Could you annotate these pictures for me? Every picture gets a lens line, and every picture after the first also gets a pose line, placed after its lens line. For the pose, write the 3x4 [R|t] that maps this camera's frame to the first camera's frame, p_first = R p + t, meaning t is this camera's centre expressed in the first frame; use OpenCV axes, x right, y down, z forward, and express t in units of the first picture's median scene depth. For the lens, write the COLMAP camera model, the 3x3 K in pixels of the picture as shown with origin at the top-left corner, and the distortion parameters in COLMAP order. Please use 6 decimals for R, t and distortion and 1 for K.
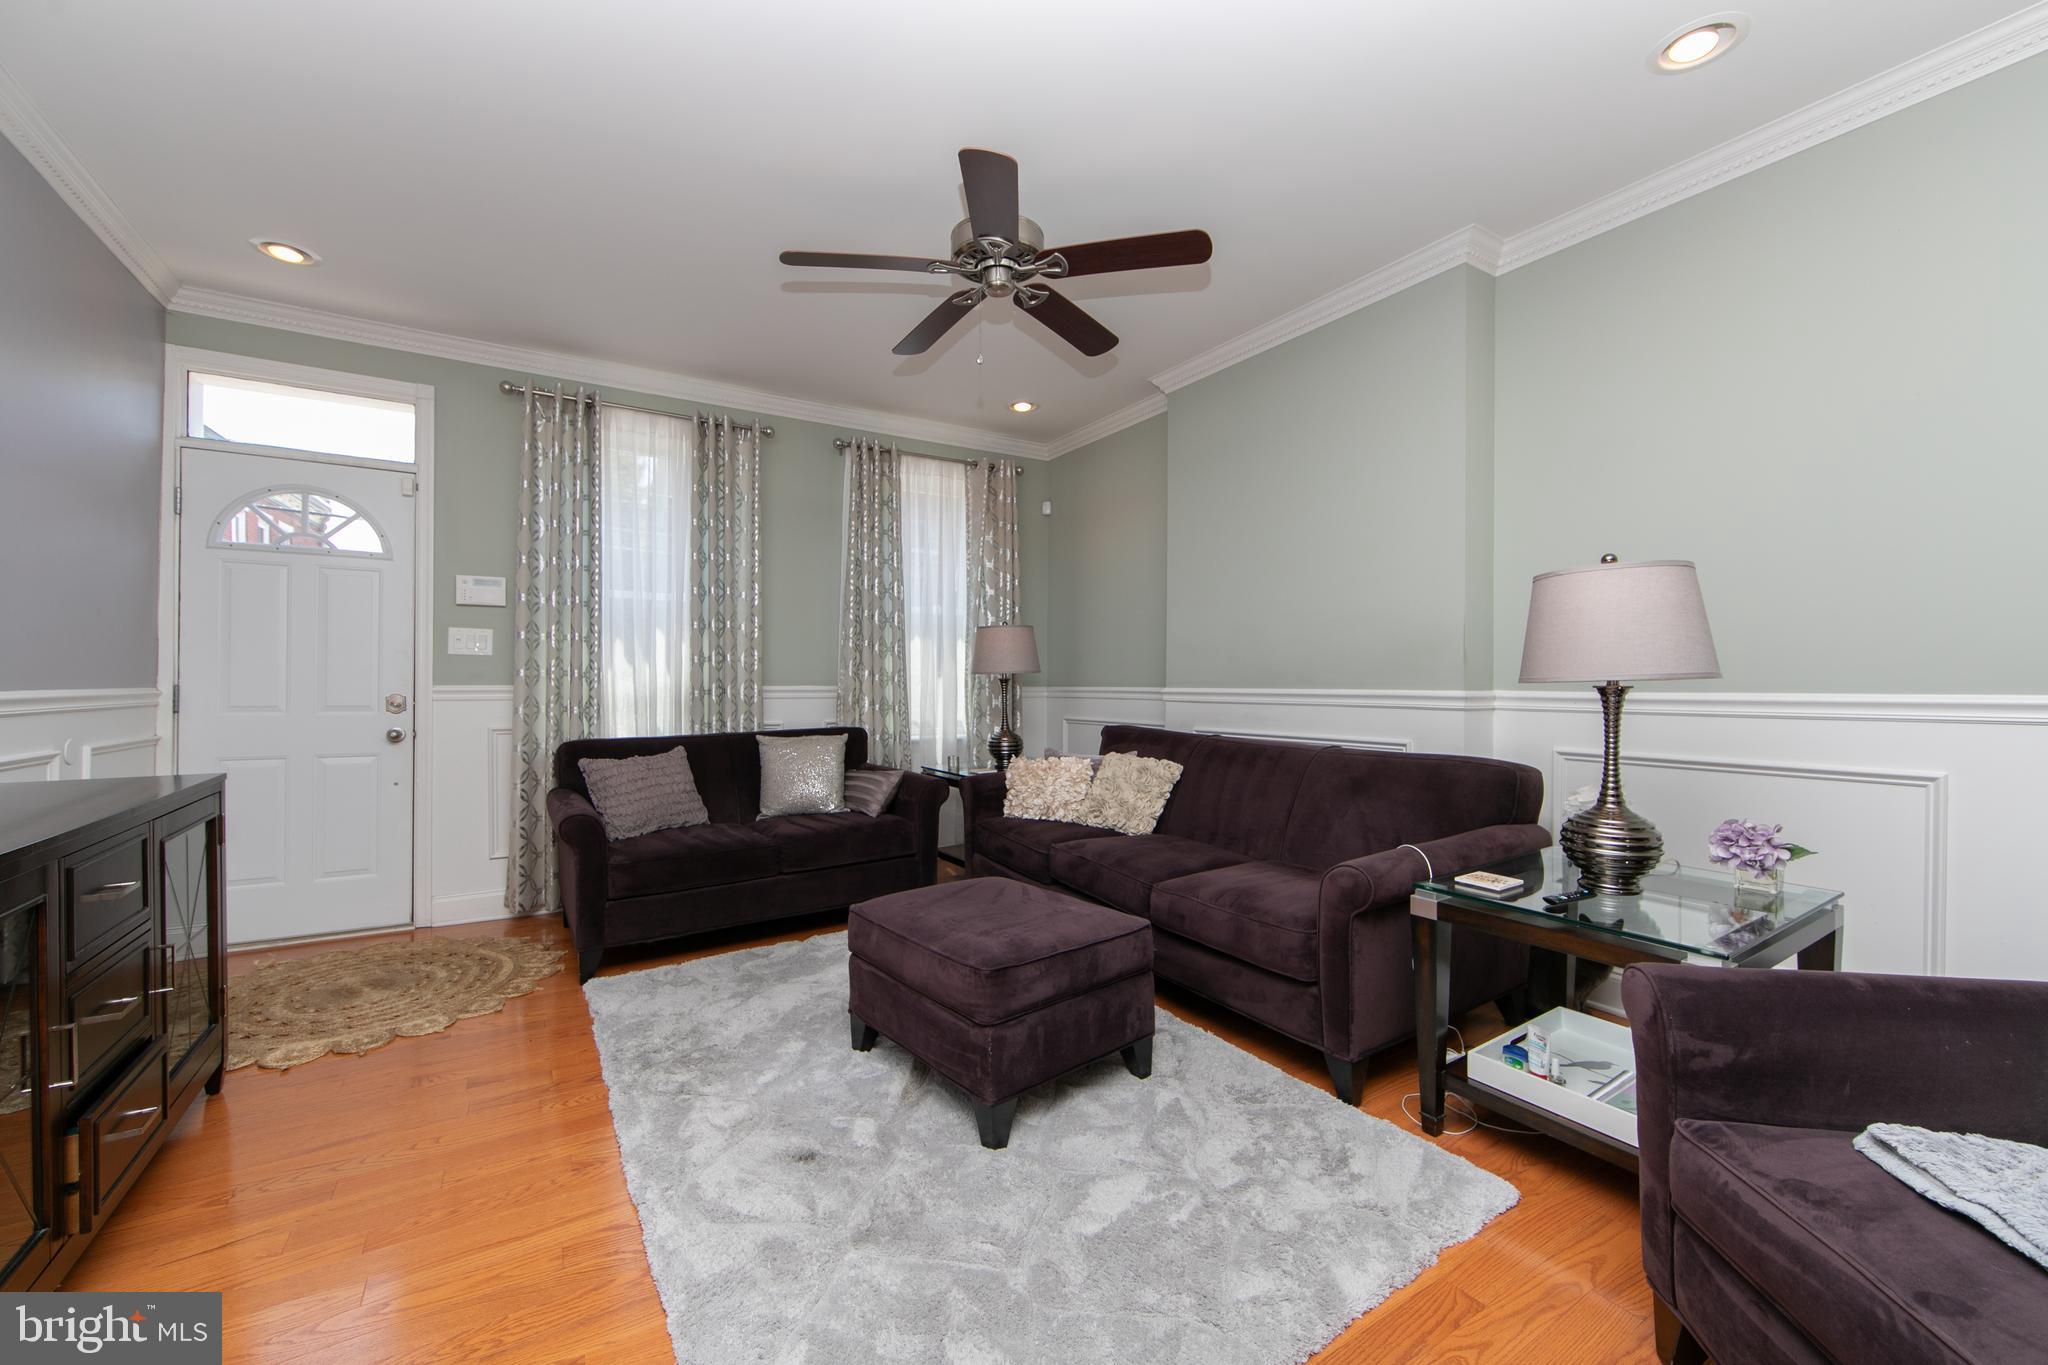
lens RADIAL K [[800.9, 0, 1024.0], [0, 800.9, 682.5], [0, 0, 1]] dist [-0.001412, 0.000081]
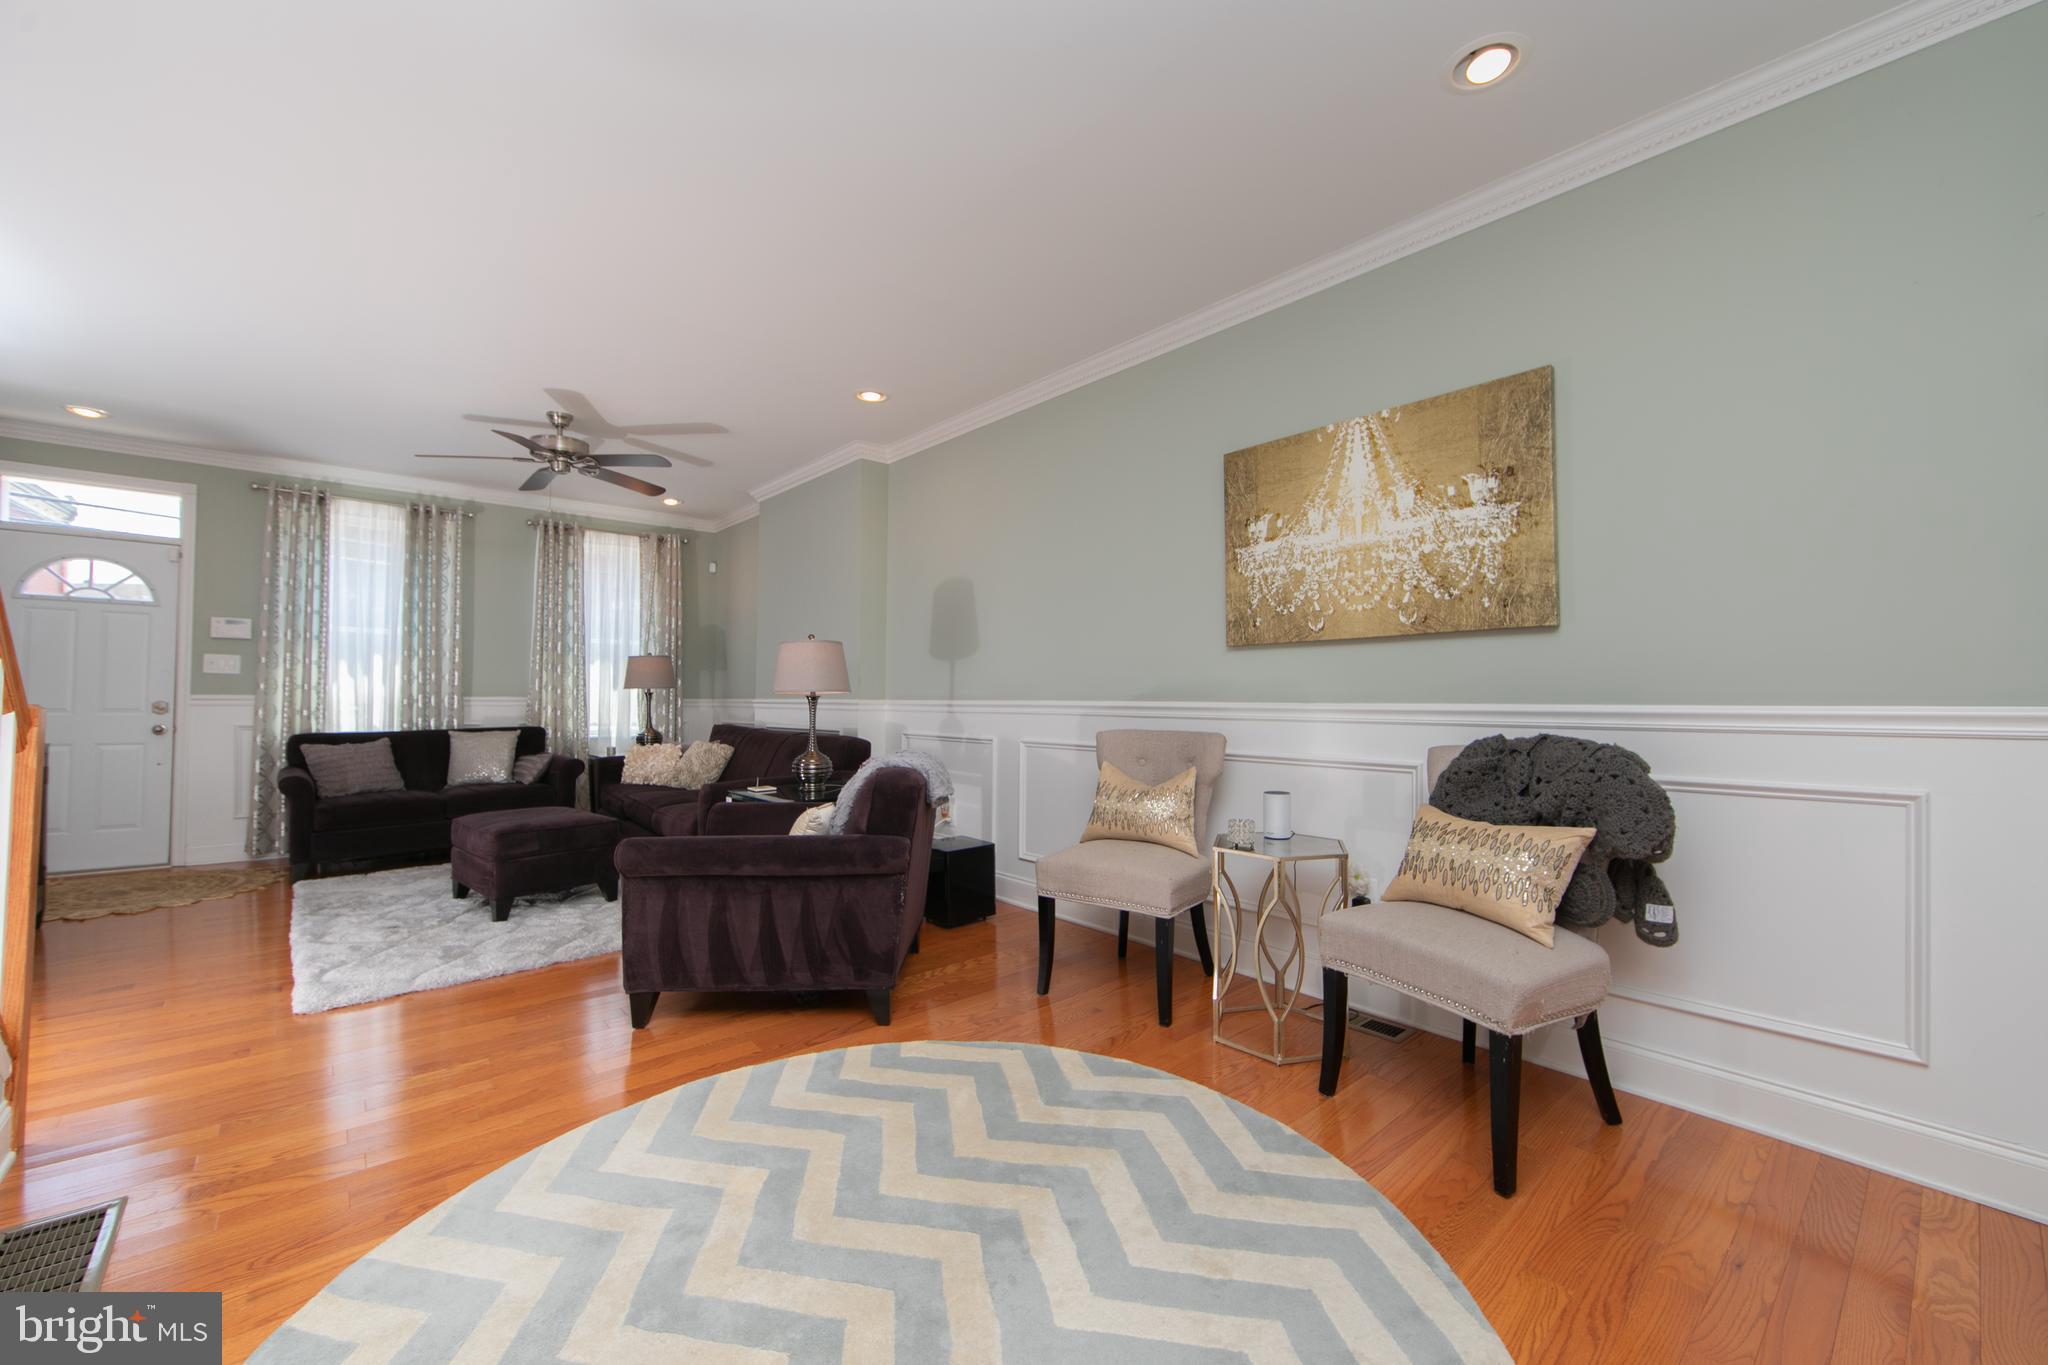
lens RADIAL K [[814.0, 0, 1024.0], [0, 814.0, 682.5], [0, 0, 1]] dist [-0.000718, -0.000050]
pose [[0.987932, 0.007355, 0.154716, 0.481860], [-0.004354, 0.999796, -0.019731, 0.004077], [-0.154829, 0.018819, 0.987762, -0.632005]]
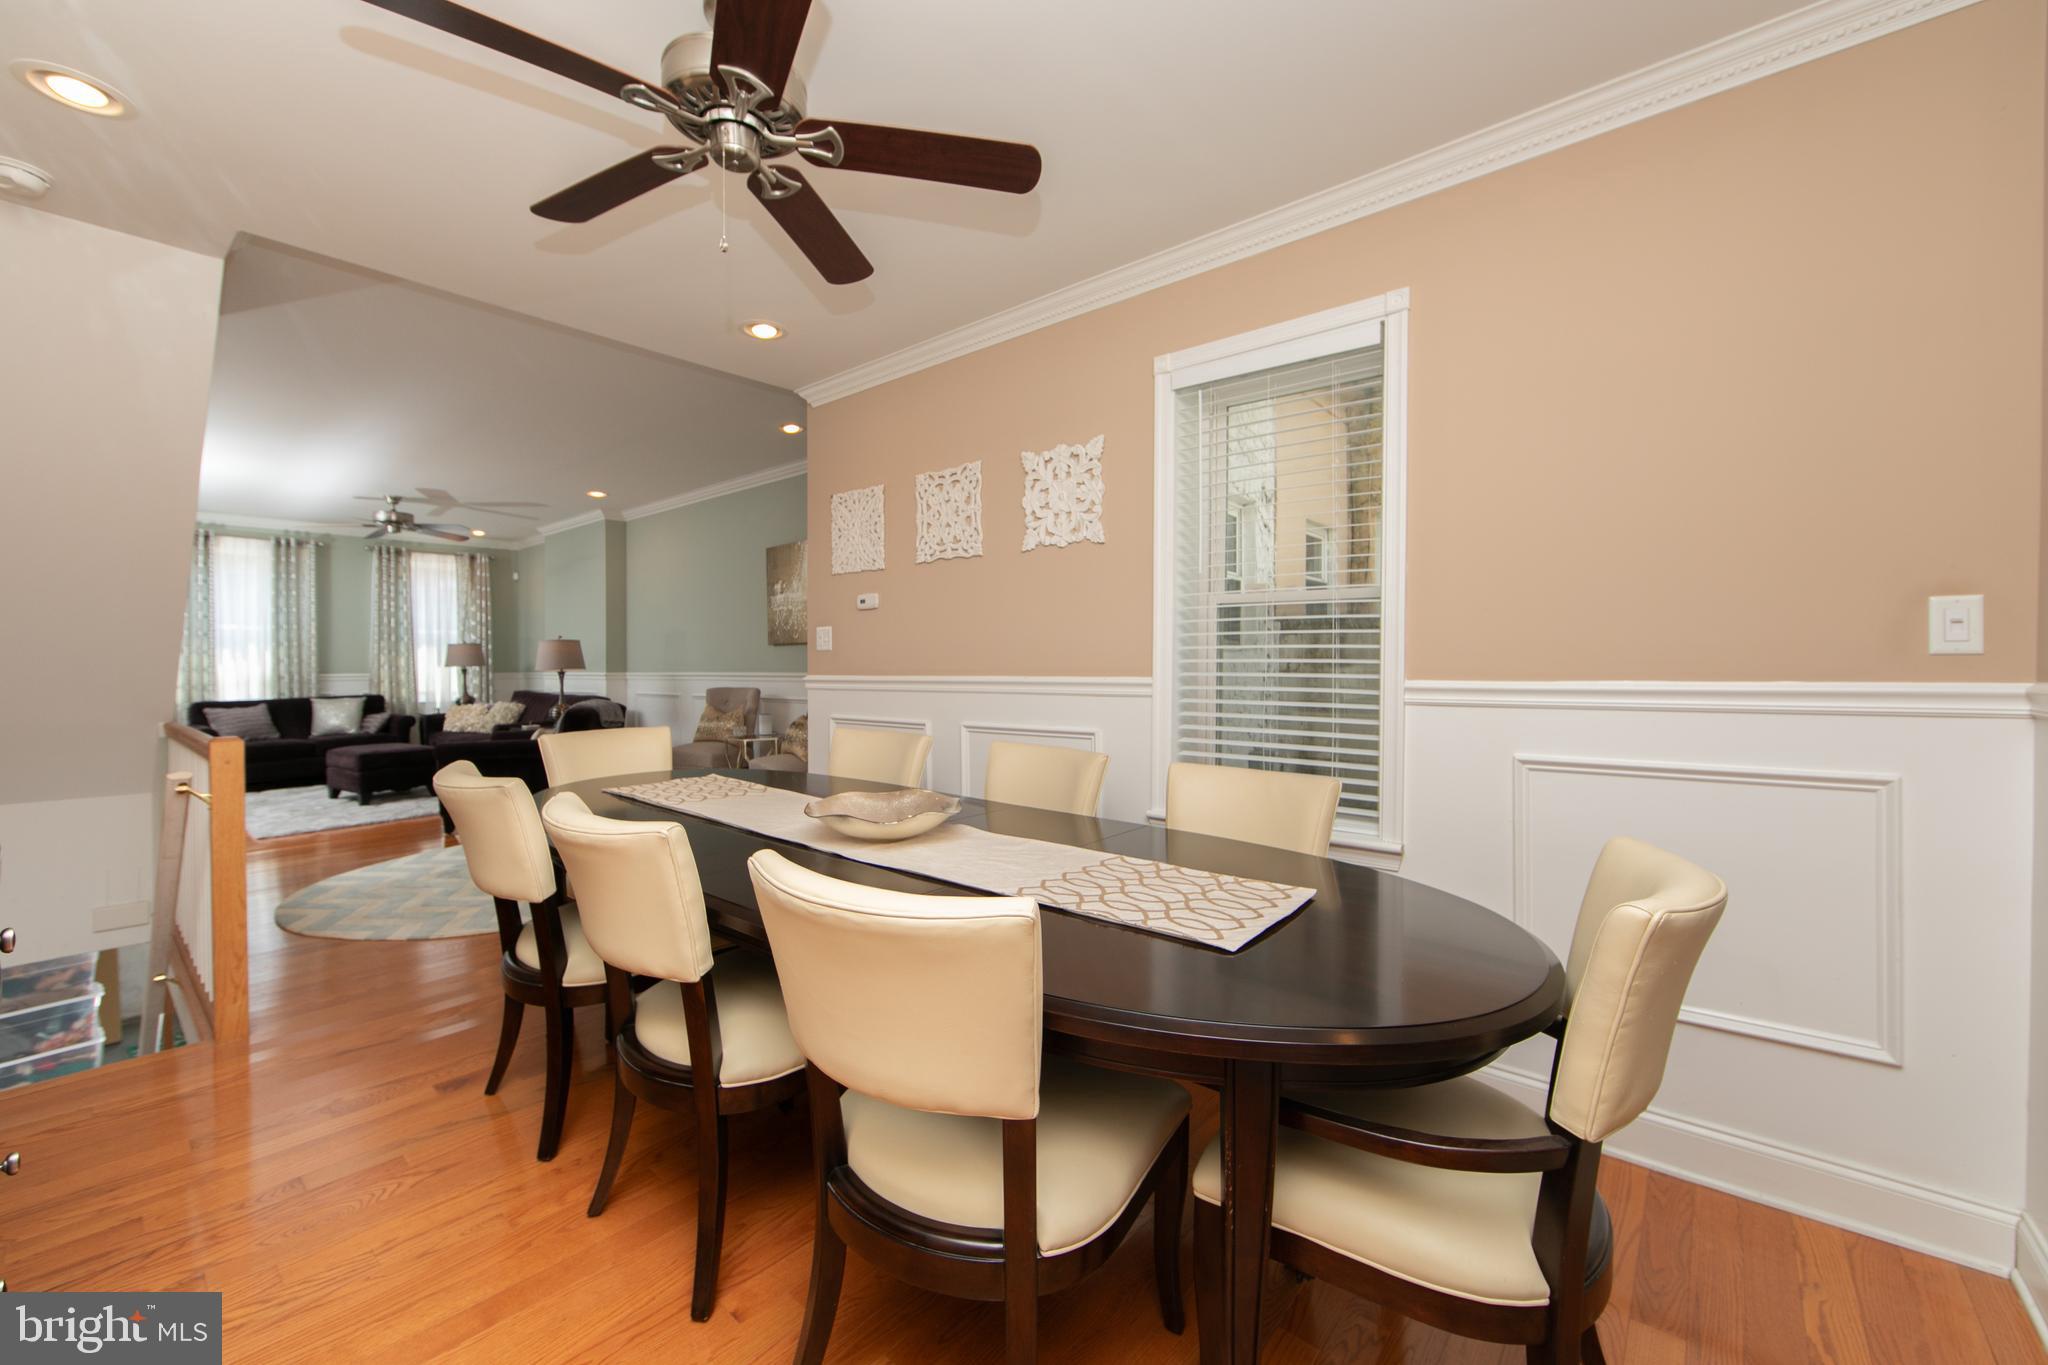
lens RADIAL K [[804.3, 0, 1021.2], [0, 804.3, 663.9], [0, 0, 1]] dist [0.000324, 0.000053]
pose [[0.953627, -0.009610, 0.300839, 0.829030], [0.009151, 0.999954, 0.002935, -0.012310], [-0.300853, -0.000046, 0.953670, -1.605079]]
